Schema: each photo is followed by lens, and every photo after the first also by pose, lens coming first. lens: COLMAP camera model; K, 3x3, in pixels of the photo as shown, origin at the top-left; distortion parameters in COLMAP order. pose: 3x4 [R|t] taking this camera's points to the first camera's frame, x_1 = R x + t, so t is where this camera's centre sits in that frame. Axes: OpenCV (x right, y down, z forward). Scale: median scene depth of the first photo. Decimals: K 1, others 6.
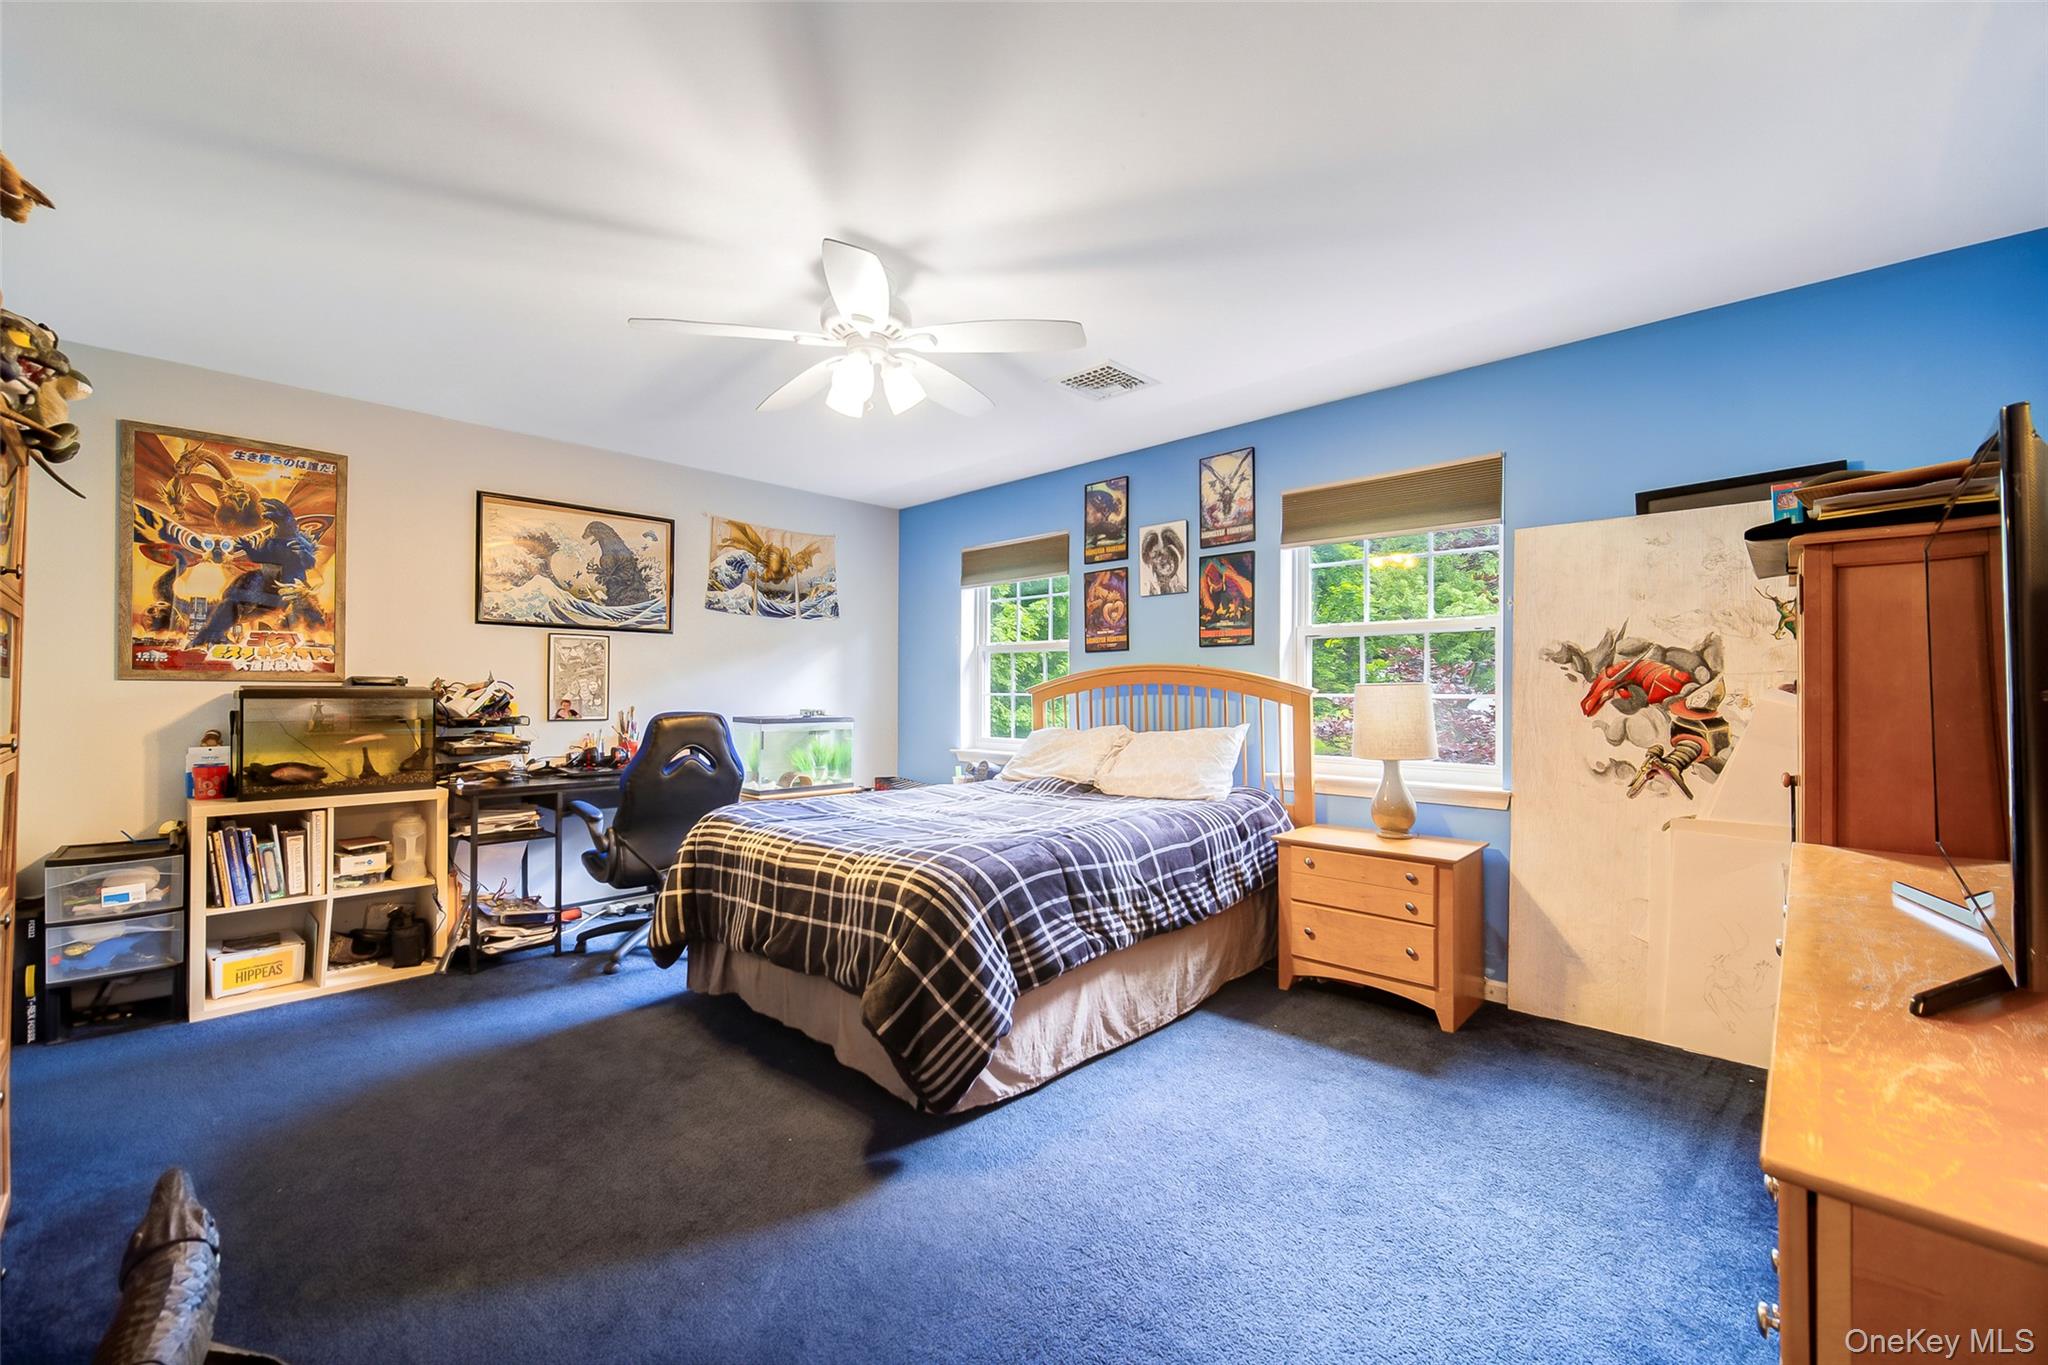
lens RADIAL K [[798.7, 0, 1011.6], [0, 798.7, 686.2], [0, 0, 1]] dist [-0.000598, -0.000429]
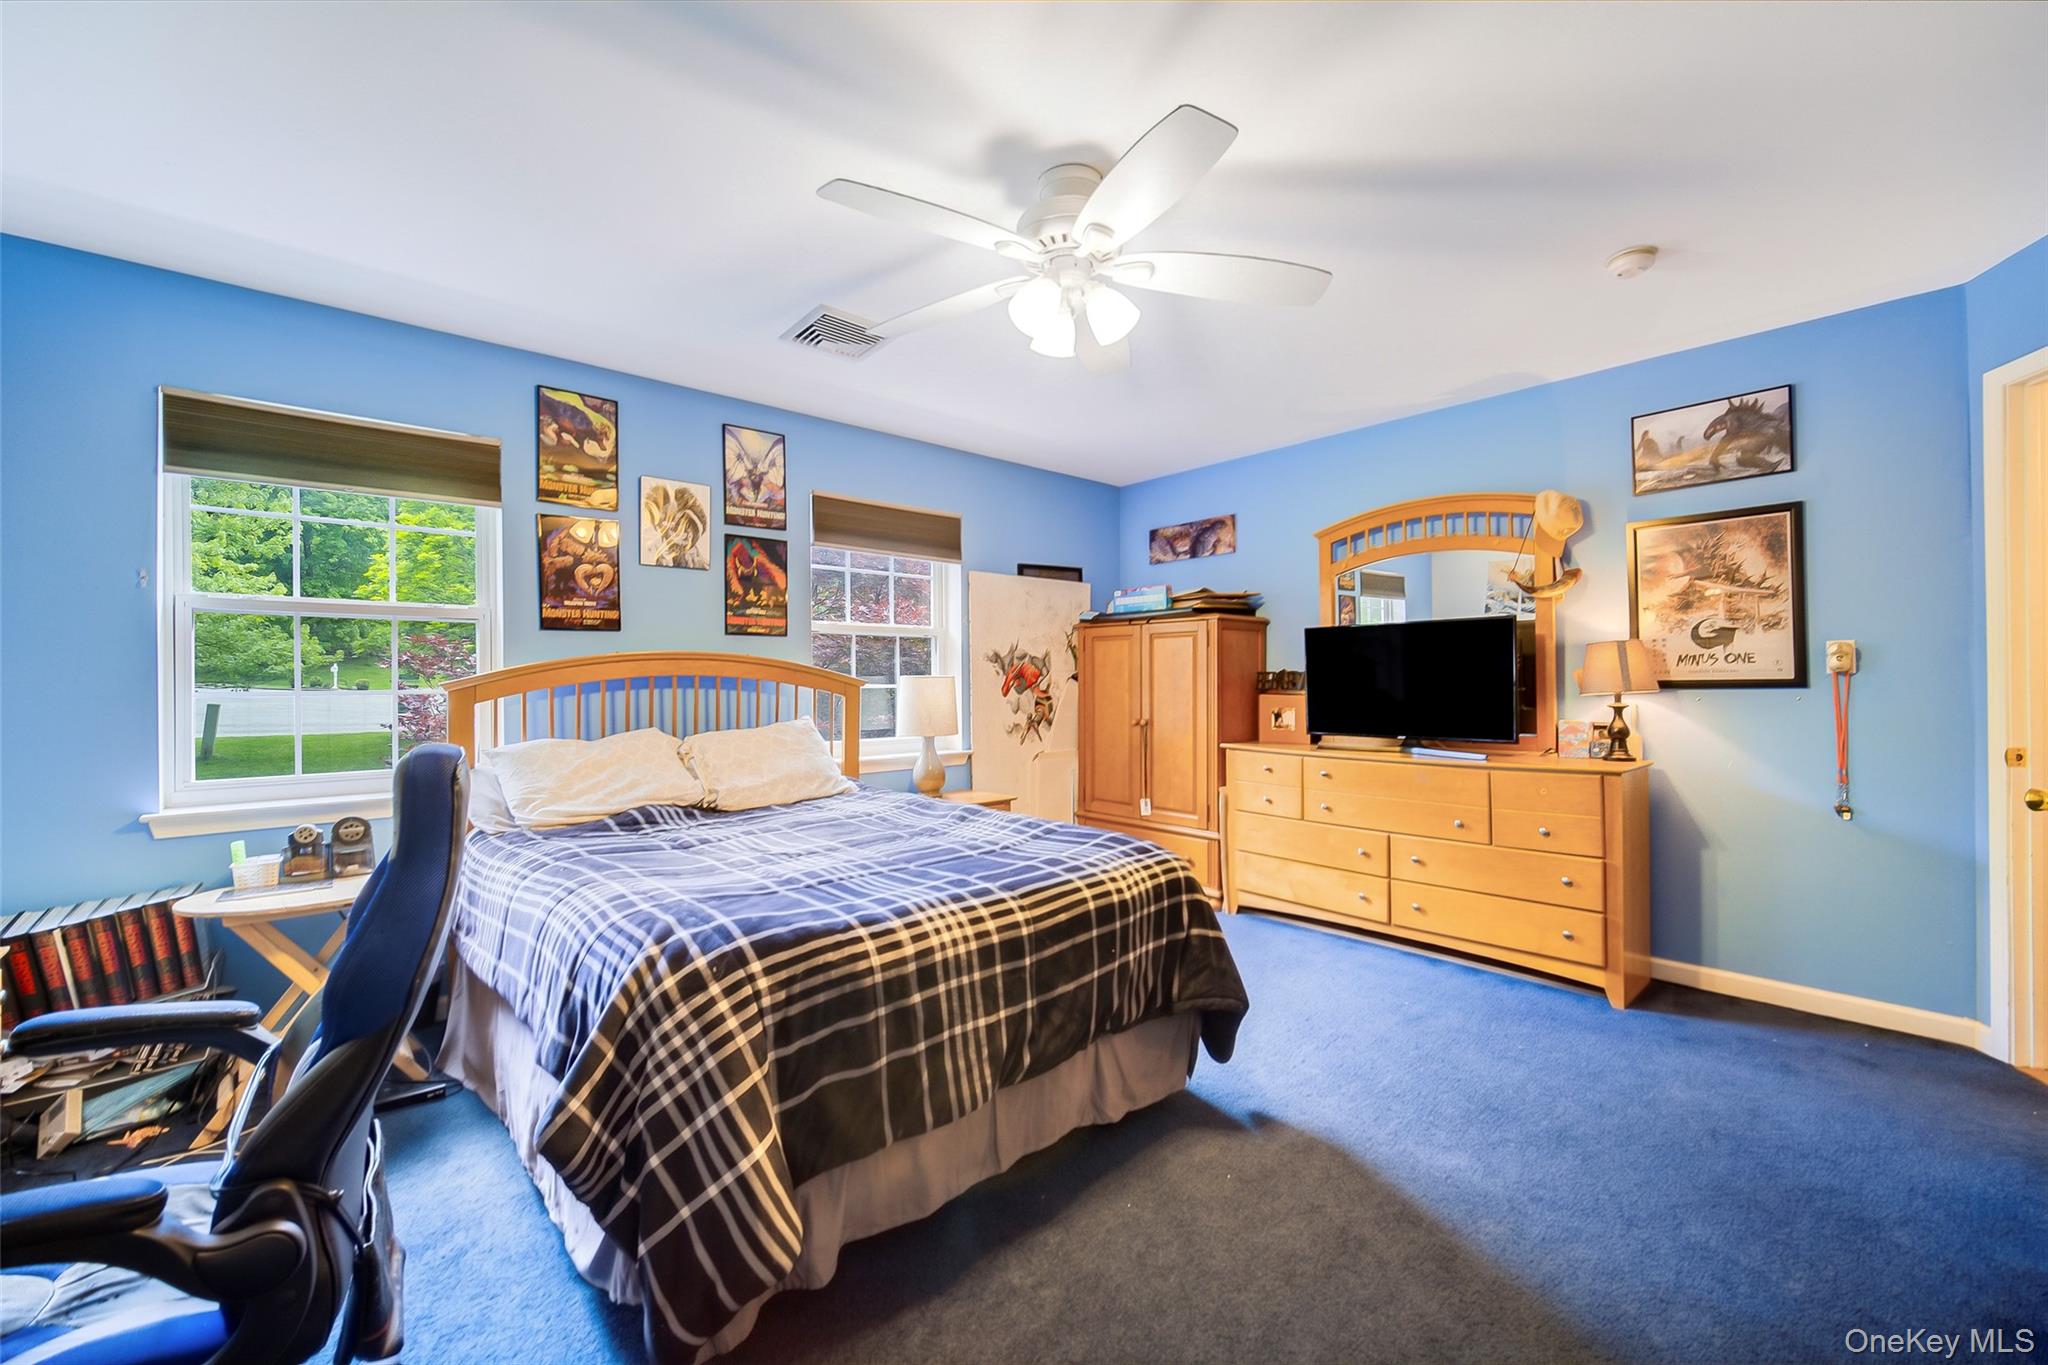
lens RADIAL K [[798.7, 0, 1011.7], [0, 798.7, 677.8], [0, 0, 1]] dist [-0.000598, -0.000429]
pose [[0.098859, 0.002036, 0.995099, -0.640923], [0.001422, 0.999997, -0.002188, 0.001989], [-0.995100, 0.001631, 0.098856, 0.615316]]
